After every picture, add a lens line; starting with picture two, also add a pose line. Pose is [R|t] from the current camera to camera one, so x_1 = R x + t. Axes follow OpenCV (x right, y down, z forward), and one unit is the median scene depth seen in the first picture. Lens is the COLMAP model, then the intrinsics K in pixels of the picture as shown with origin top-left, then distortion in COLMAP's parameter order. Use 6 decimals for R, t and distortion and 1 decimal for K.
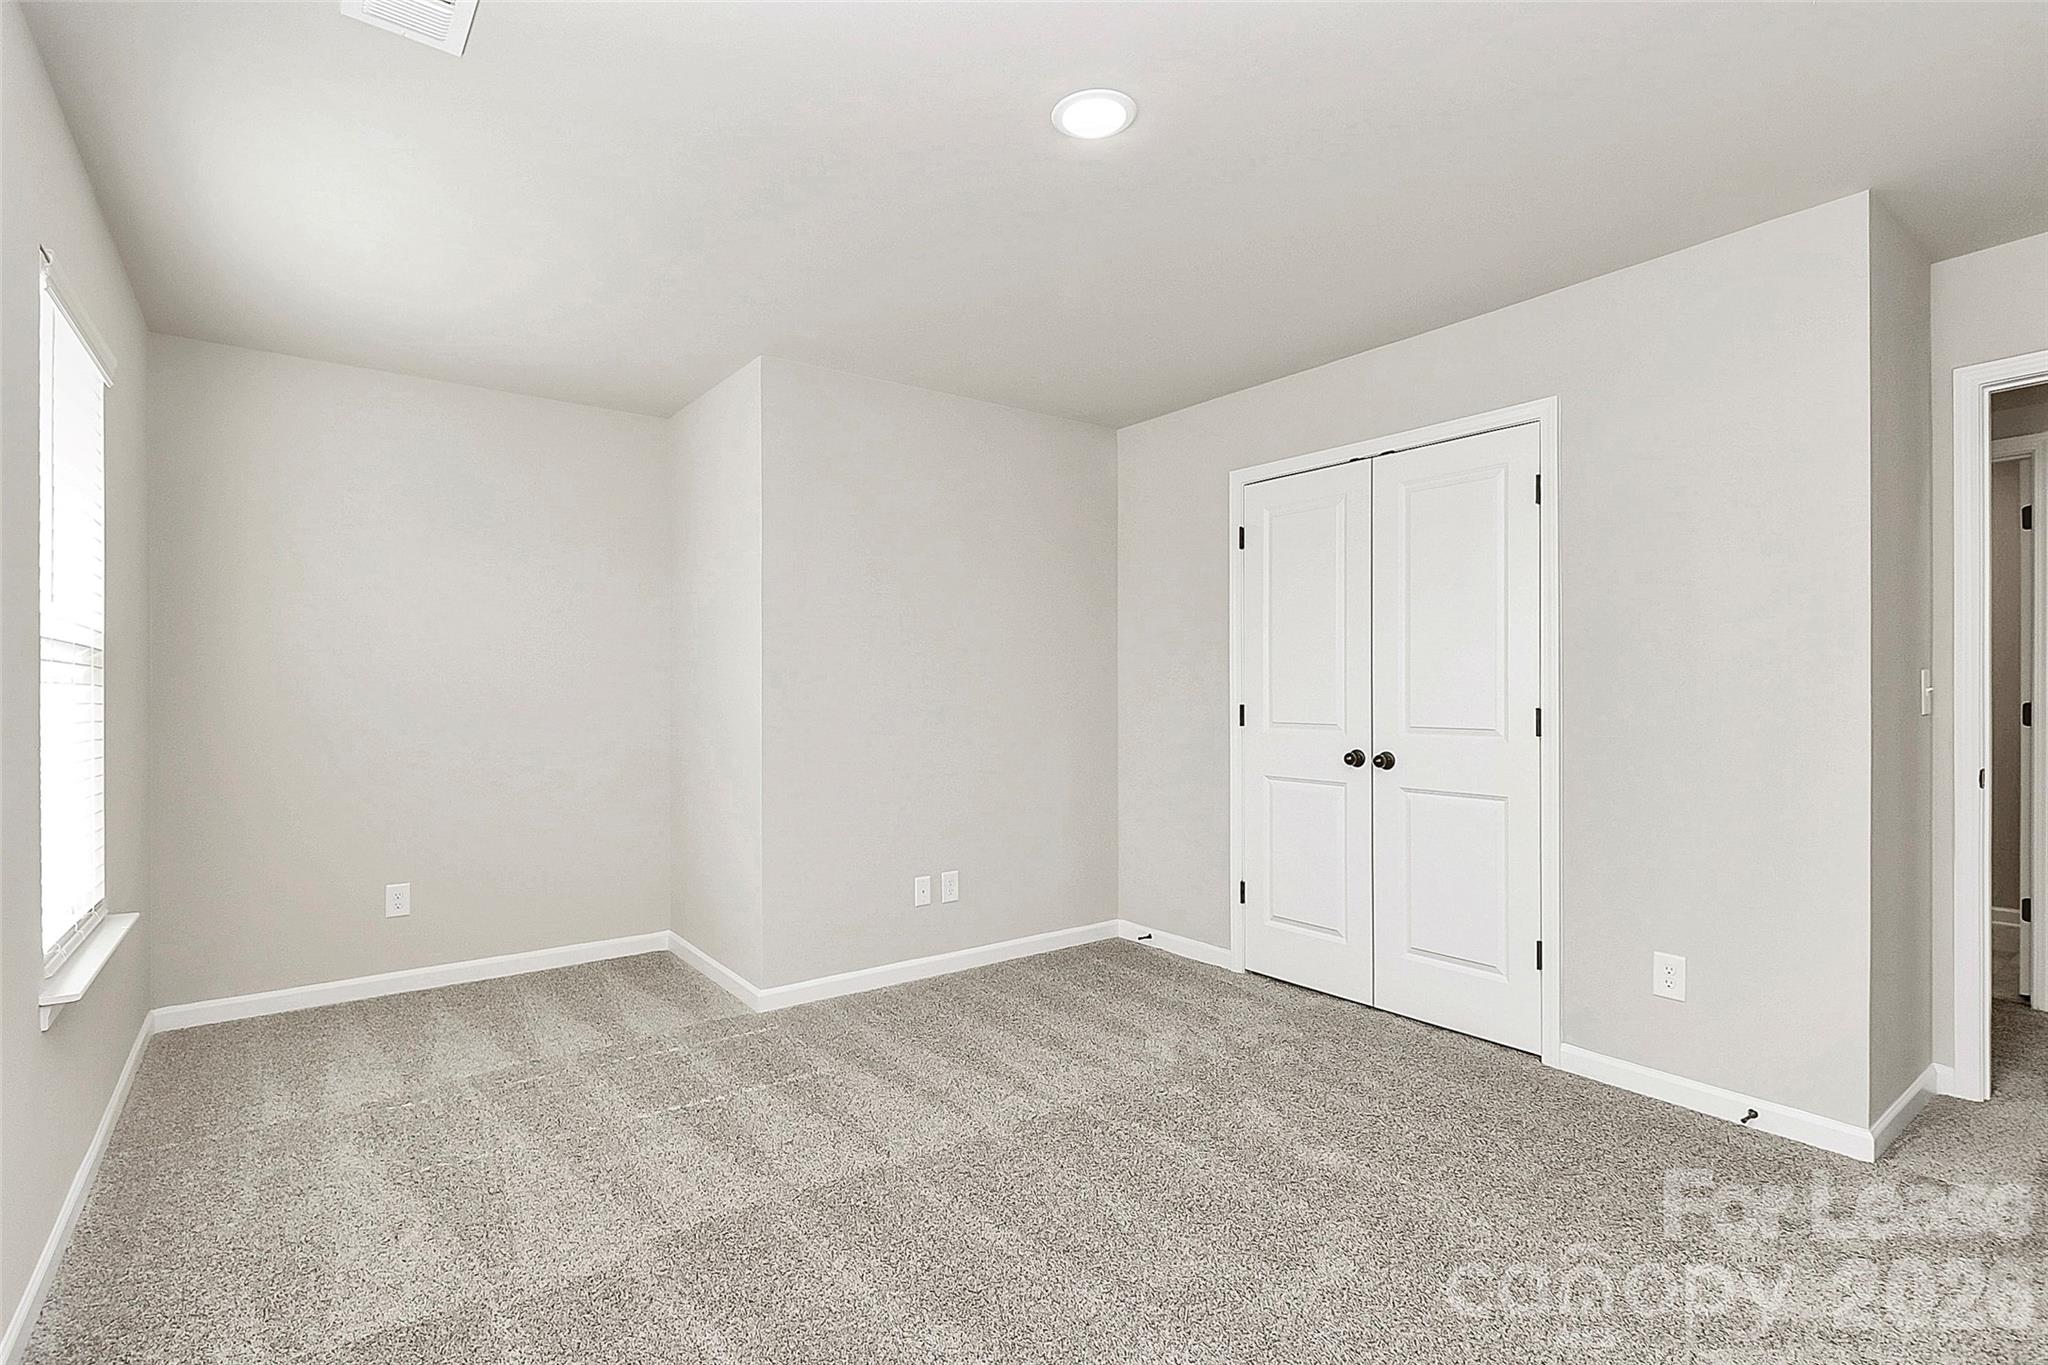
lens RADIAL K [[970.3, 0, 1018.3], [0, 970.3, 693.0], [0, 0, 1]] dist [0.004713, -0.007507]
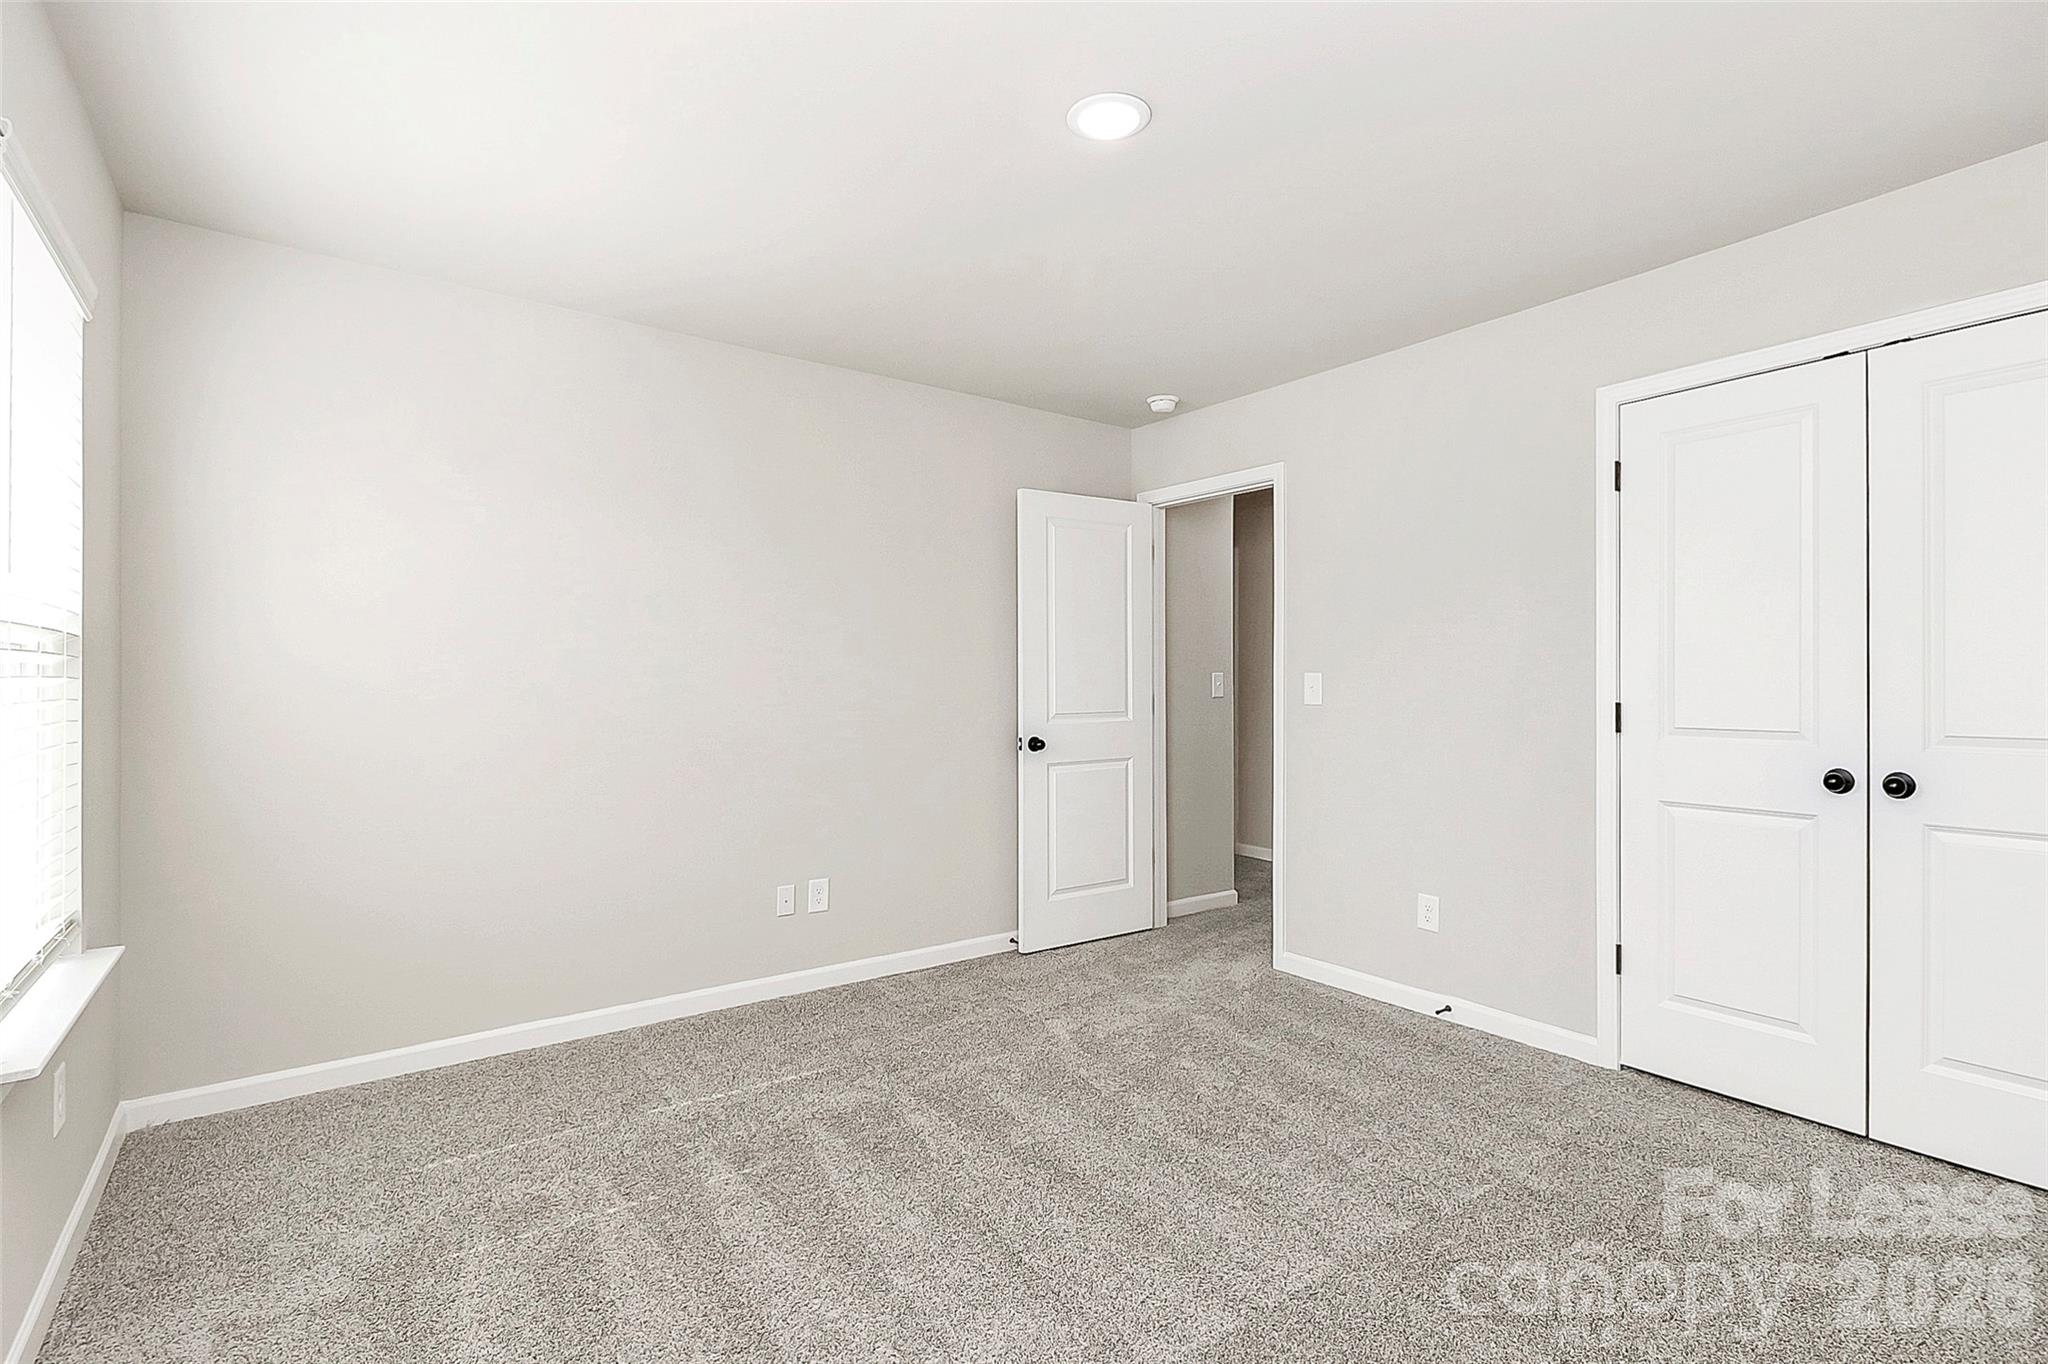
lens RADIAL K [[941.3, 0, 1034.1], [0, 941.3, 688.6], [0, 0, 1]] dist [-0.001181, -0.002026]
pose [[0.999922, 0.000663, 0.012450, -0.181175], [-0.000686, 0.999998, 0.001860, 0.000011], [-0.012449, -0.001868, 0.999921, 0.246947]]
